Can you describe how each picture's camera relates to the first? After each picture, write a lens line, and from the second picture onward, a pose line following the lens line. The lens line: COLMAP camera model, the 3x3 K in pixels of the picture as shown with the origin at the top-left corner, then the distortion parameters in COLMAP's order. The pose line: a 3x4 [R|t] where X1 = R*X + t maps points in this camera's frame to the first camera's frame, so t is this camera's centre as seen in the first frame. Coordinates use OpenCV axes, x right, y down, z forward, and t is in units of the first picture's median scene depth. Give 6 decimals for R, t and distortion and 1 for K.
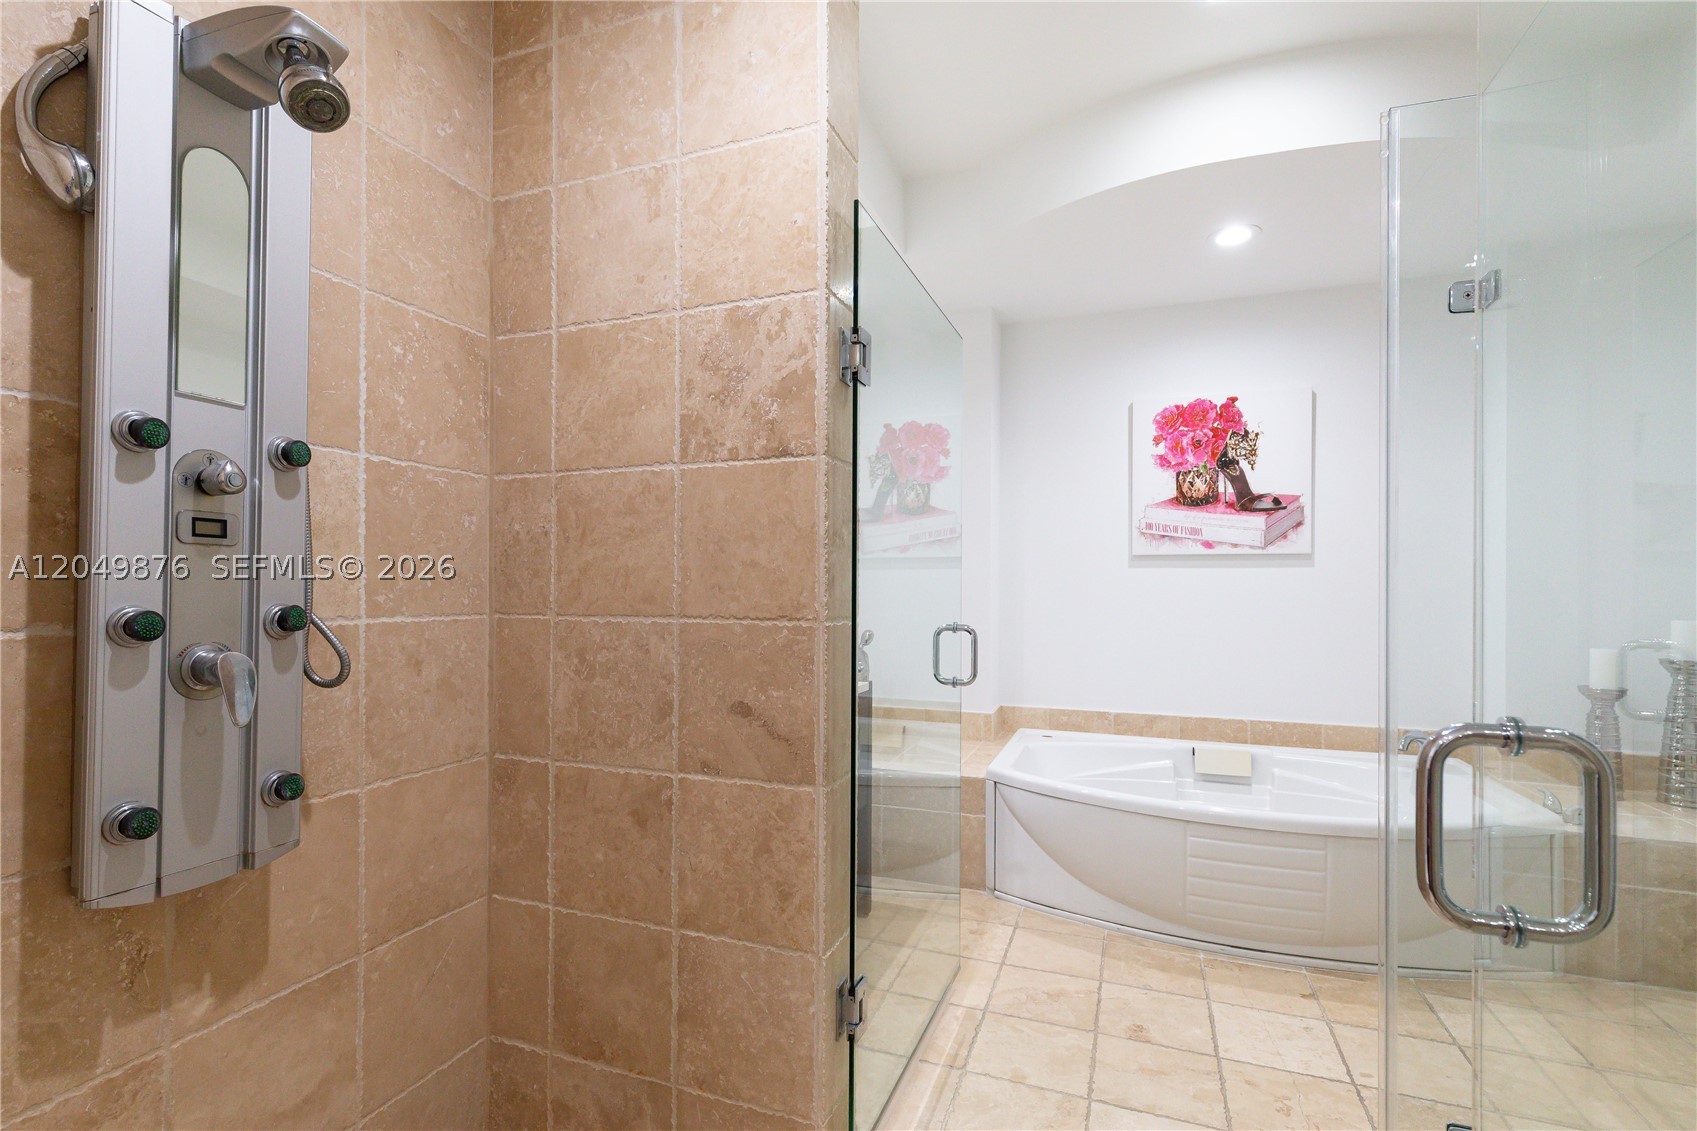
lens RADIAL K [[779.6, 0, 859.5], [0, 779.6, 591.3], [0, 0, 1]] dist [0.001806, -0.000811]
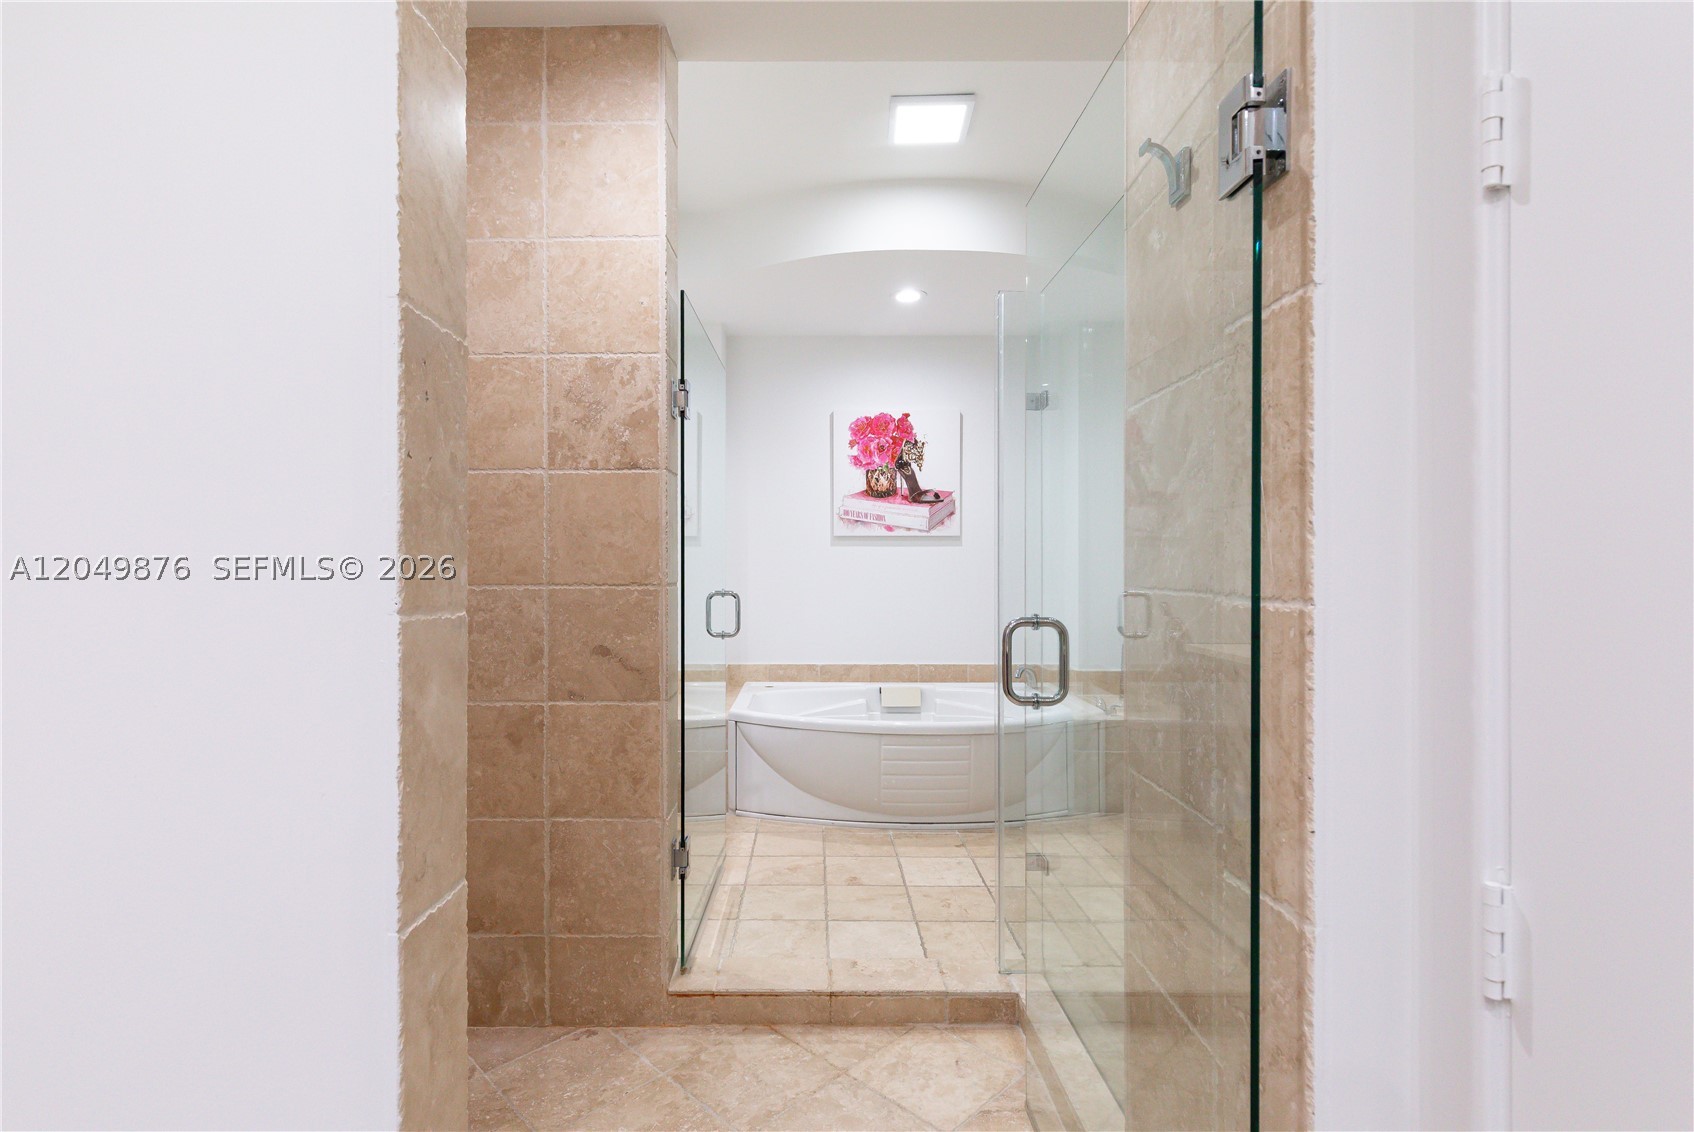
lens RADIAL K [[778.2, 0, 858.0], [0, 778.2, 591.7], [0, 0, 1]] dist [0.001806, -0.000811]
pose [[0.922794, -0.019661, 0.384791, -0.249672], [0.007825, 0.999448, 0.032302, 0.005973], [-0.385214, -0.026797, 0.922438, -0.423528]]
